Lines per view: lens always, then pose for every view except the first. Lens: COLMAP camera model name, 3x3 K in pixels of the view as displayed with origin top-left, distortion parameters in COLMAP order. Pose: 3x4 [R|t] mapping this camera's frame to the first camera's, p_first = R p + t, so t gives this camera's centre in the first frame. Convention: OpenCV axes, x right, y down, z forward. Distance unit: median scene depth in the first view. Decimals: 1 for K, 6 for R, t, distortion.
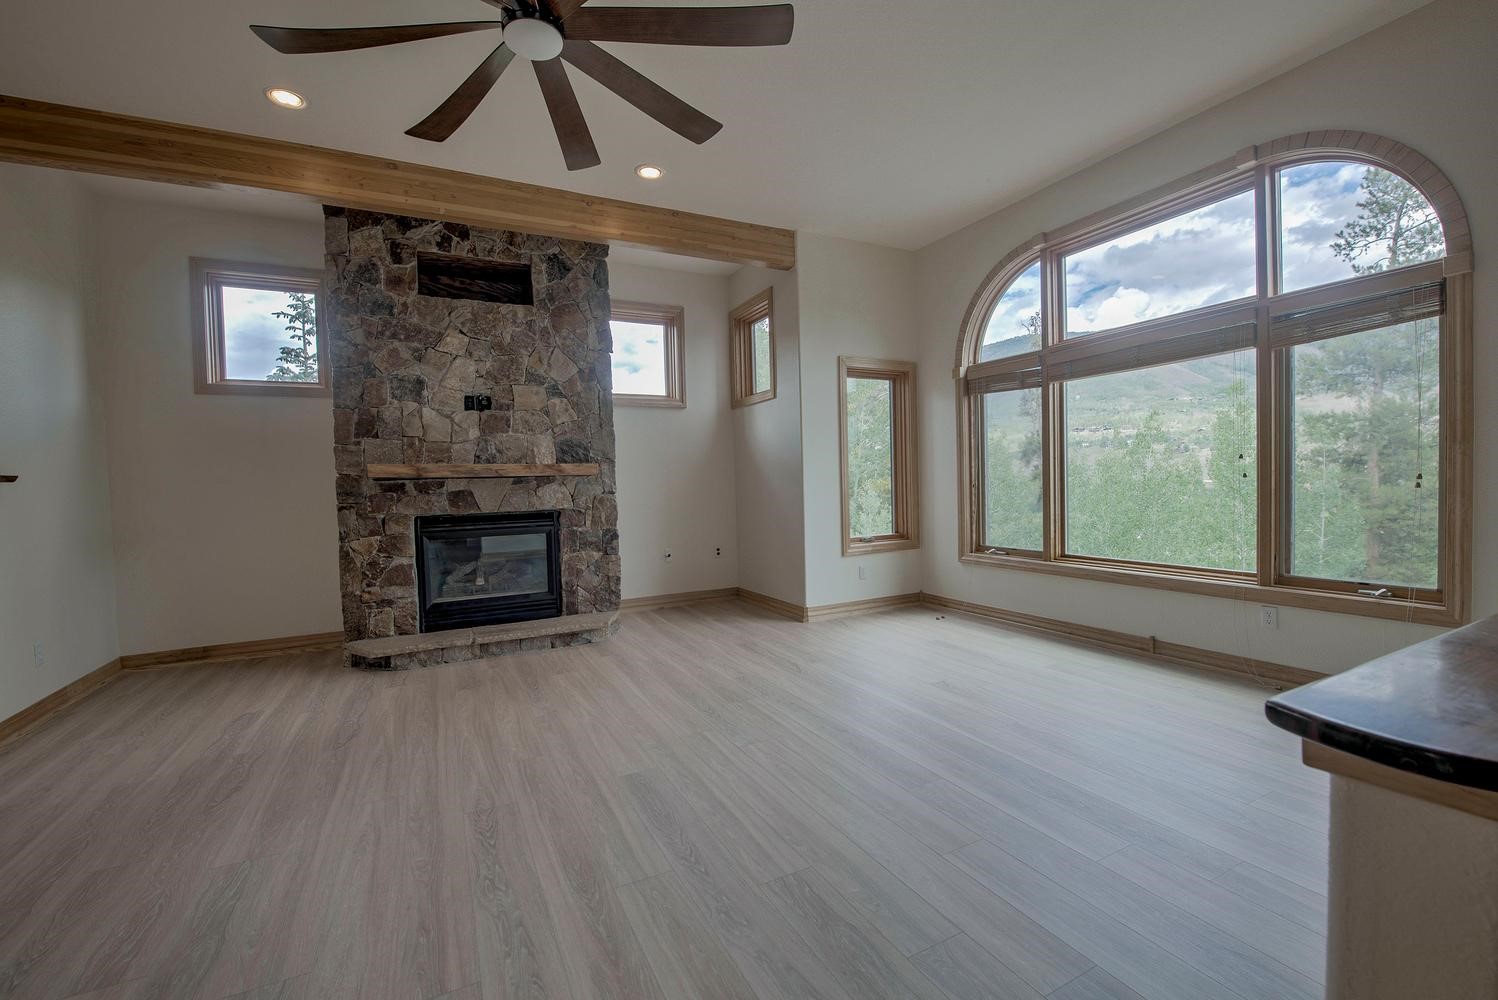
lens RADIAL K [[624.4, 0, 742.4], [0, 624.4, 499.8], [0, 0, 1]] dist [-0.018021, -0.000628]
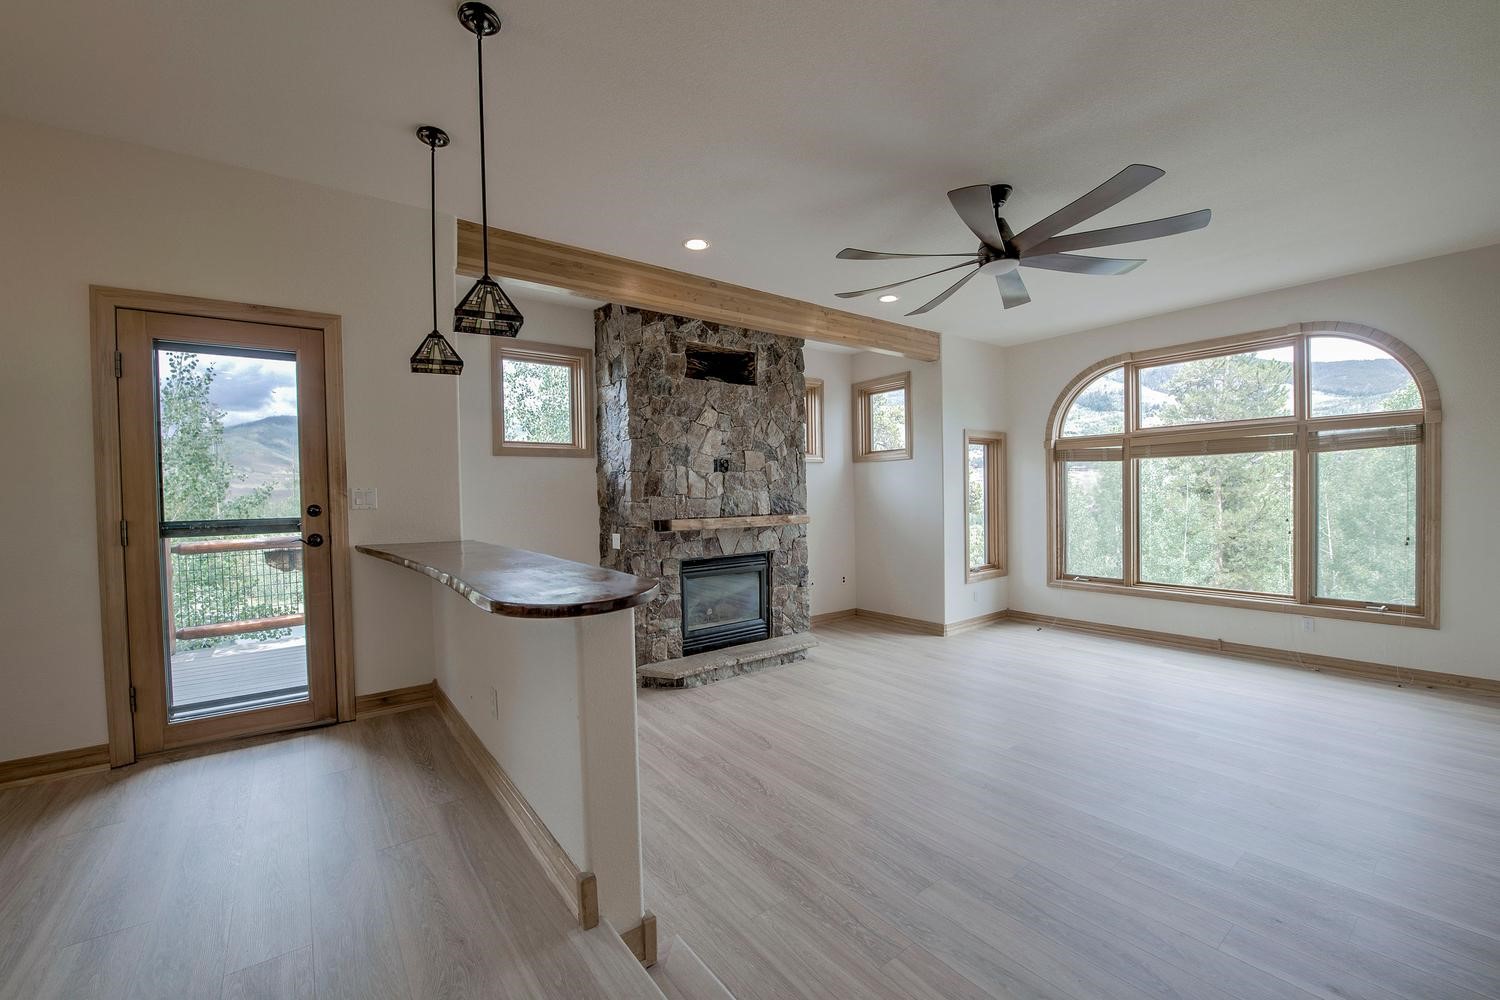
lens RADIAL K [[599.8, 0, 744.1], [0, 599.8, 502.2], [0, 0, 1]] dist [-0.017562, -0.001500]
pose [[0.985445, 0.006308, 0.169880, -0.587647], [-0.003334, 0.999836, -0.017785, -0.063742], [-0.169964, 0.016960, 0.985304, -0.167435]]
